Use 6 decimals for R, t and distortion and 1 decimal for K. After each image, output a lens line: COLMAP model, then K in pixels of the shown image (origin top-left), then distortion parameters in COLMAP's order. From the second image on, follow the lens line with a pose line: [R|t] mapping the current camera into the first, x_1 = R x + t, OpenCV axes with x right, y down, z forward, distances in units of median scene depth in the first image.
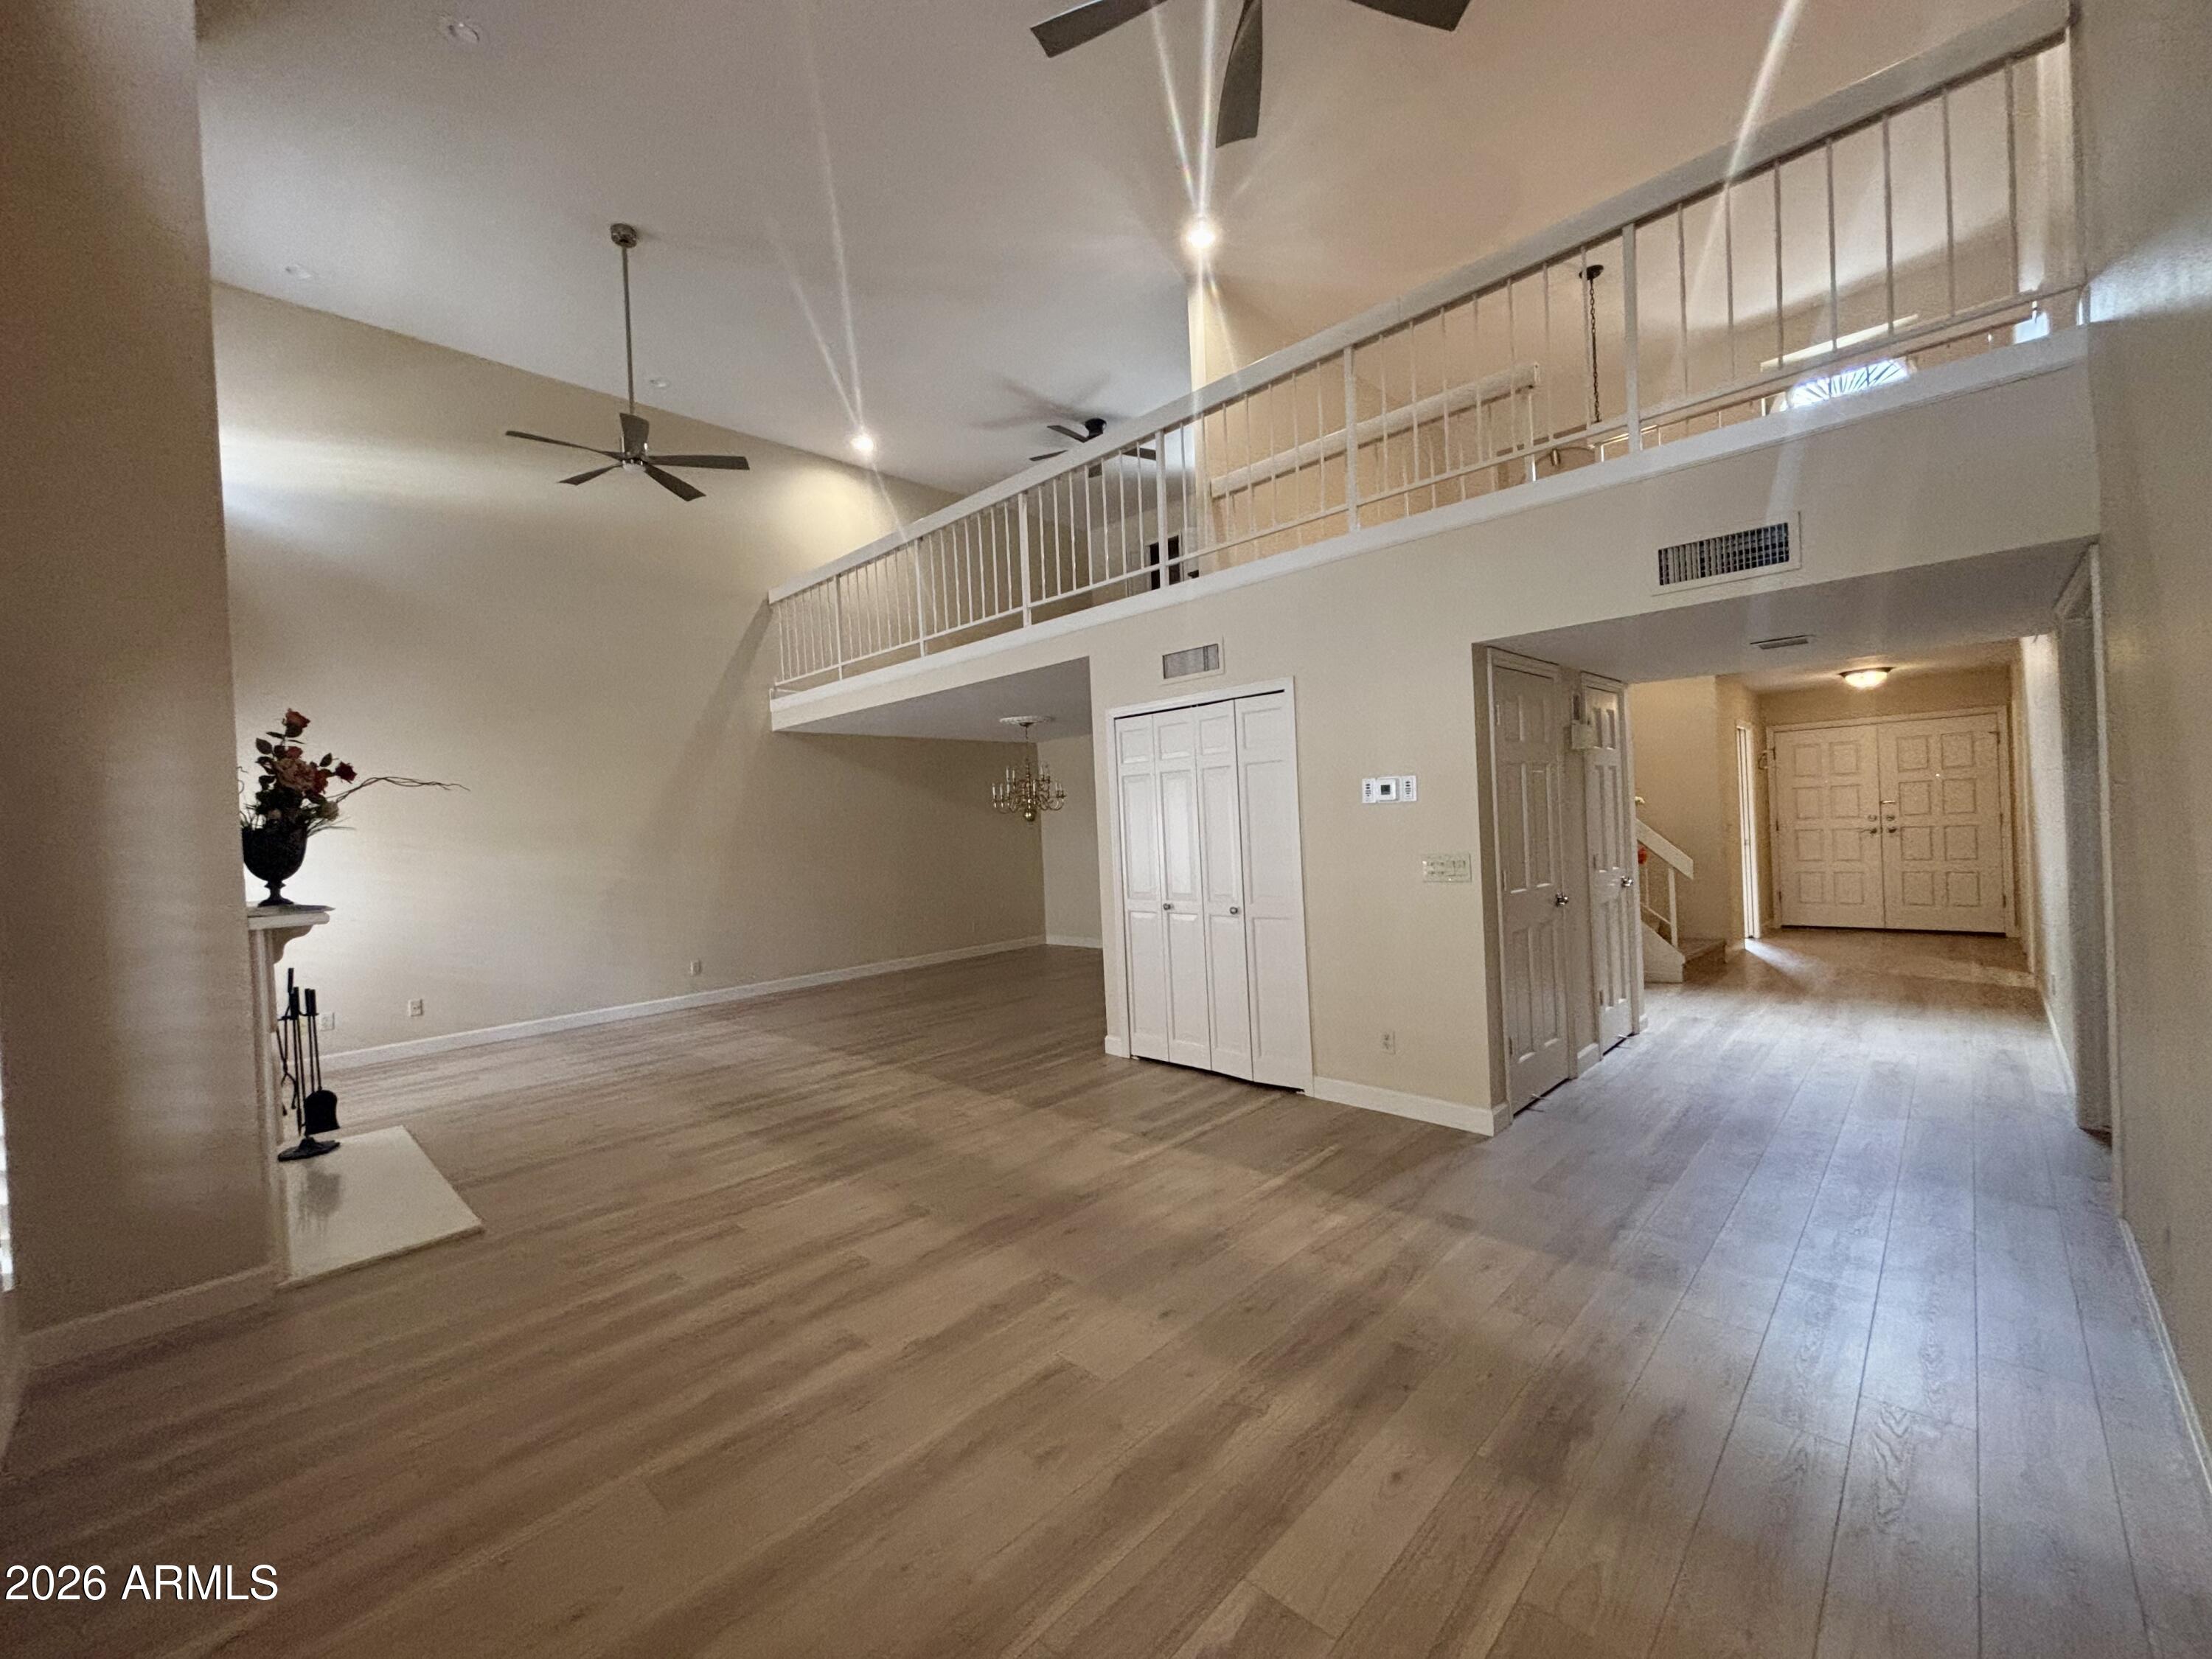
lens RADIAL K [[890.7, 0, 1106.0], [0, 890.7, 829.5], [0, 0, 1]] dist [0.017536, -0.009987]
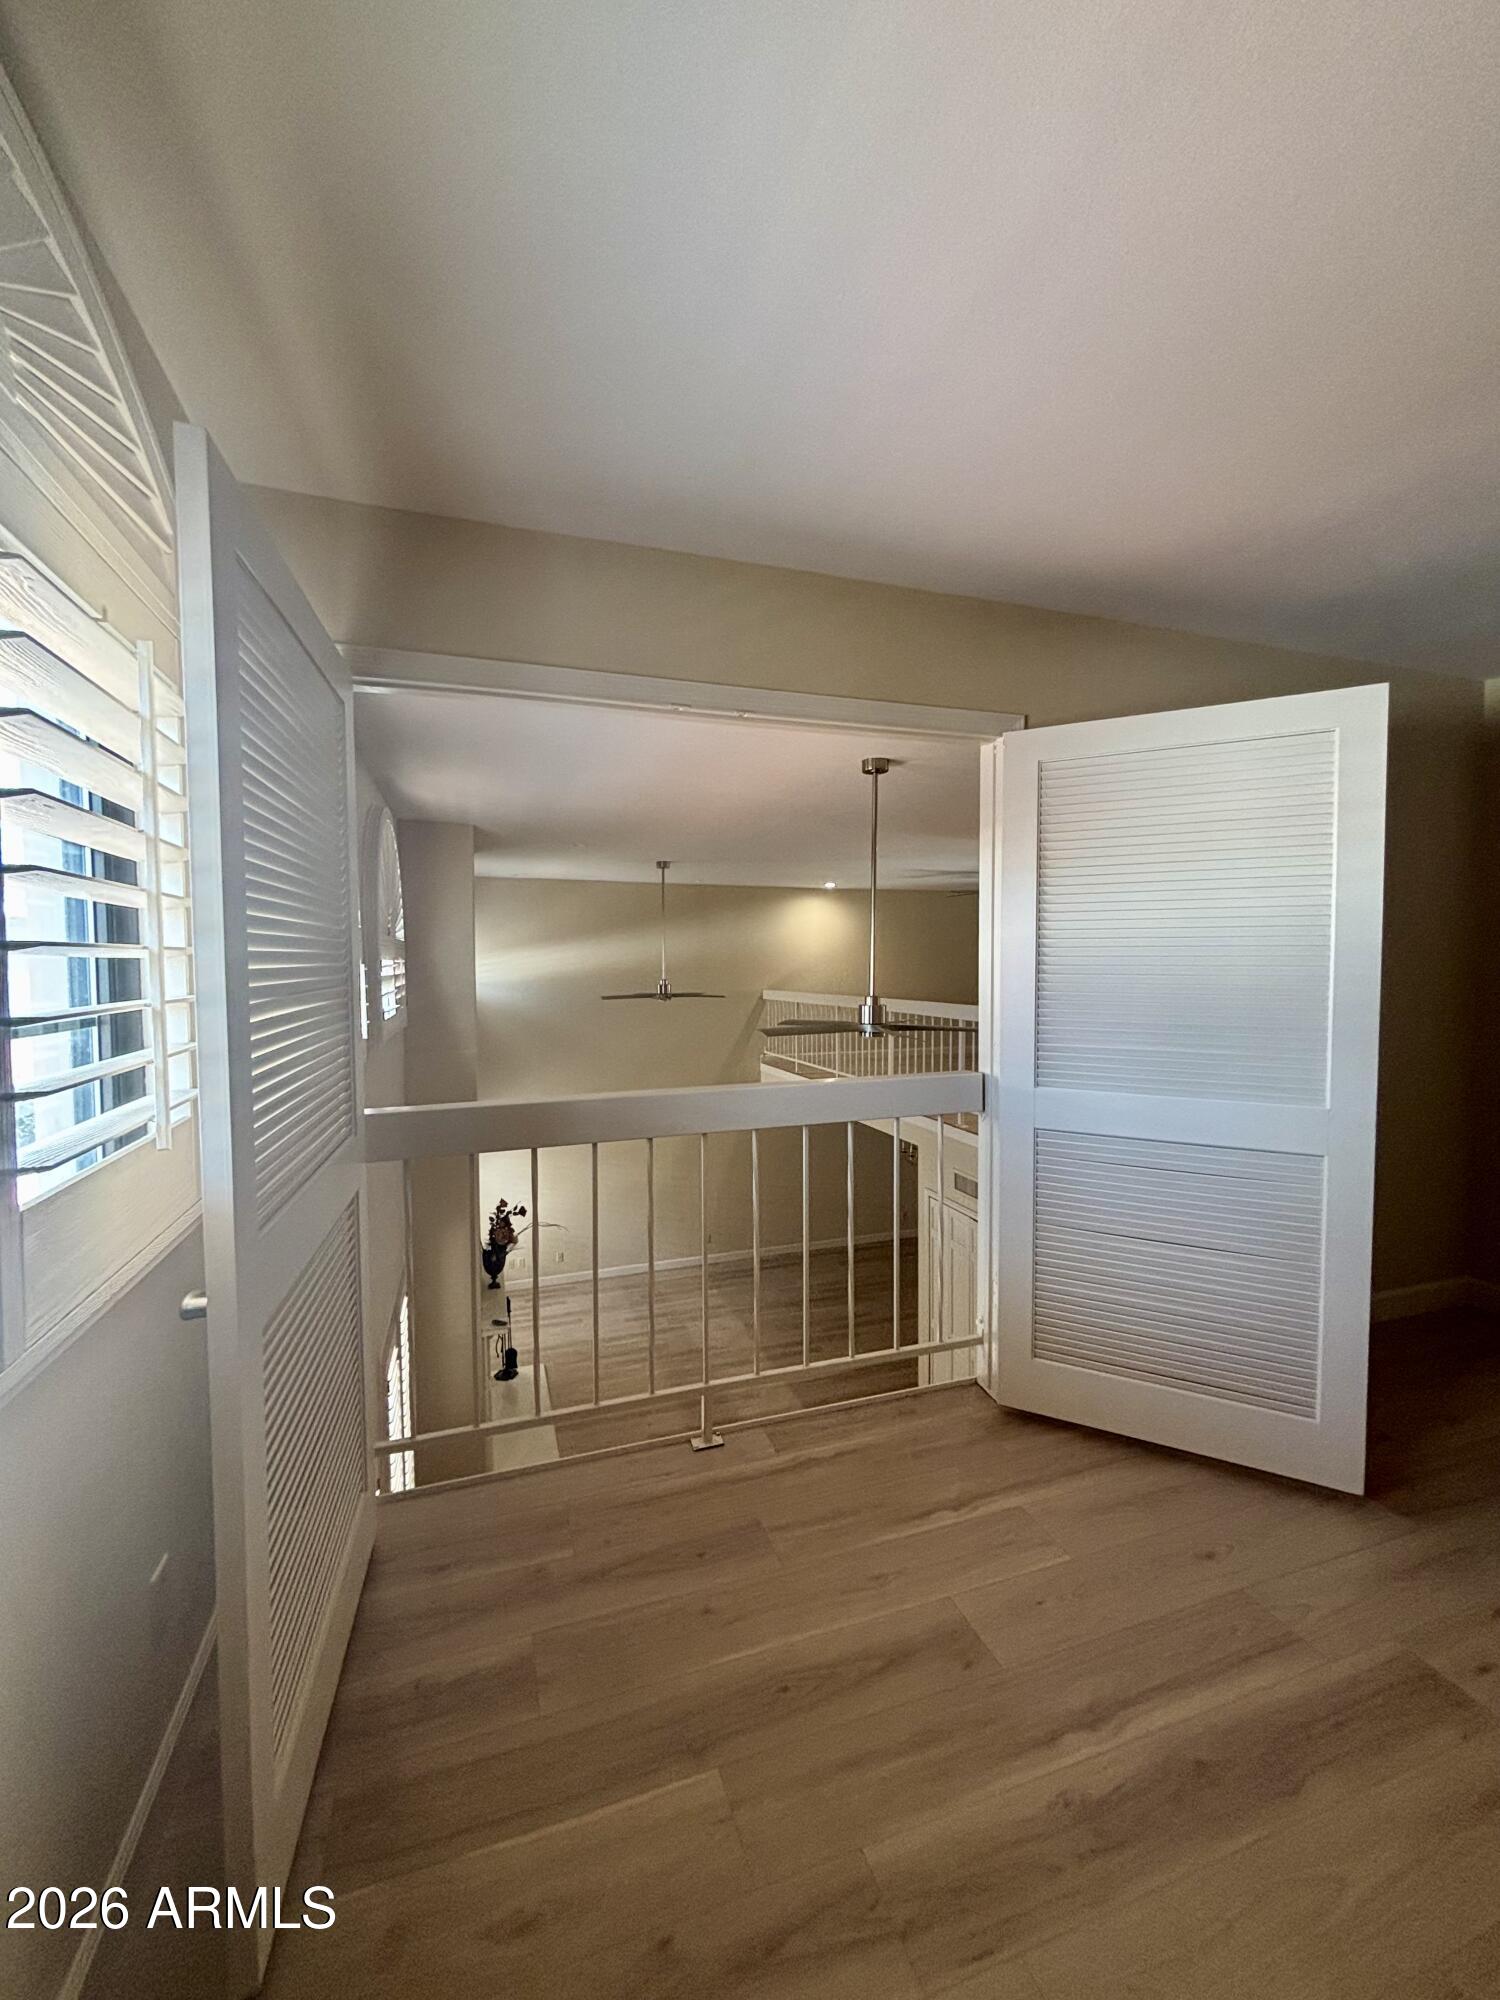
lens RADIAL K [[813.0, 0, 750.0], [0, 813.0, 1000.0], [0, 0, 1]] dist [-0.001327, 0.000246]
pose [[0.889719, 0.064955, -0.451864, 0.351177], [-0.040237, 0.997131, 0.064110, -0.555374], [0.454732, -0.038858, 0.889780, -0.332036]]
